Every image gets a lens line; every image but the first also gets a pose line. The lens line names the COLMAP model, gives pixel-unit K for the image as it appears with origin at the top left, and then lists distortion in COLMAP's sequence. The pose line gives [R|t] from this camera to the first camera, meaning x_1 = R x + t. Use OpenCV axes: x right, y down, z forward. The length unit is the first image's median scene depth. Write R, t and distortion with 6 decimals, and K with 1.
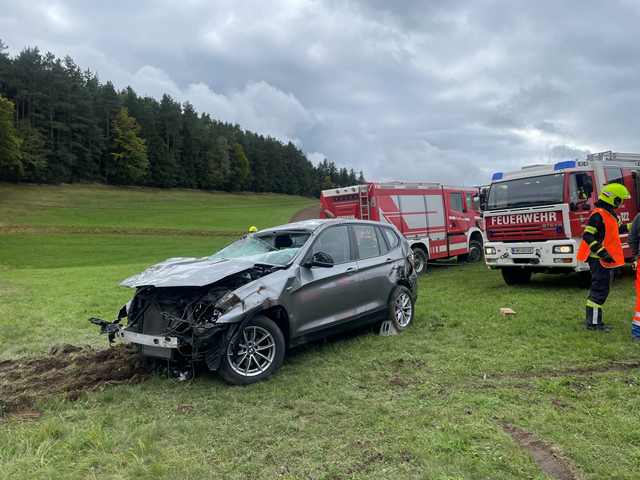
lens RADIAL K [[482.3, 0, 326.6], [0, 482.3, 241.6], [0, 0, 1]] dist [0.102392, -0.130955]
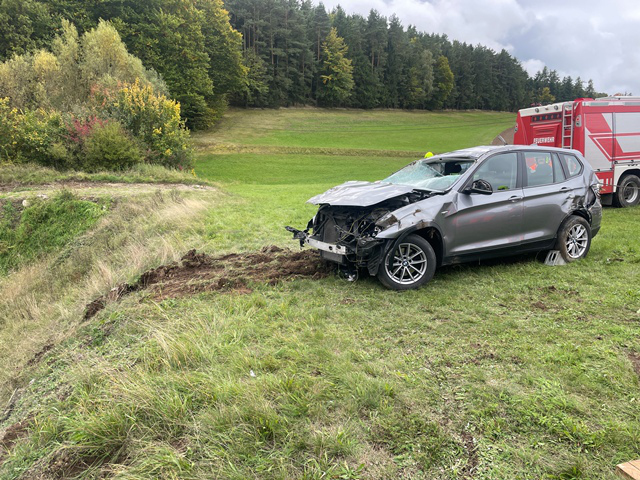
lens RADIAL K [[482.3, 0, 326.6], [0, 482.3, 241.6], [0, 0, 1]] dist [0.102392, -0.130955]
pose [[0.920604, 0.078825, -0.382460, 0.086313], [-0.016575, 0.986420, 0.163404, -0.011307], [0.390147, -0.144091, 0.909408, -0.097789]]
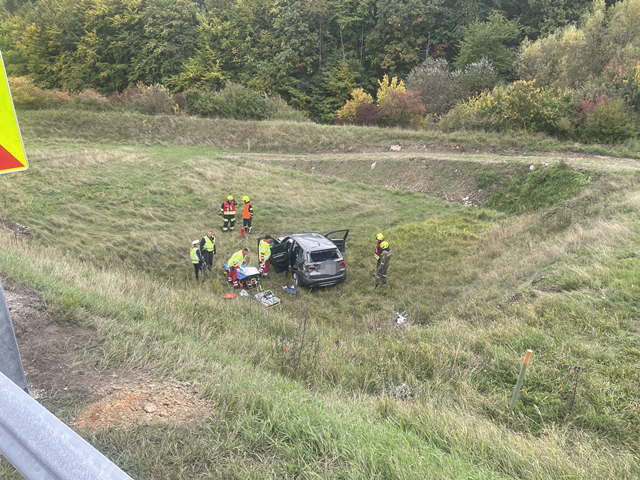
lens RADIAL K [[482.3, 0, 326.6], [0, 482.3, 241.6], [0, 0, 1]] dist [0.102392, -0.130955]
pose [[0.249196, 0.290679, -0.923800, 0.226365], [-0.045337, 0.956348, 0.288691, -0.056318], [0.967391, -0.030059, 0.251497, -0.233758]]
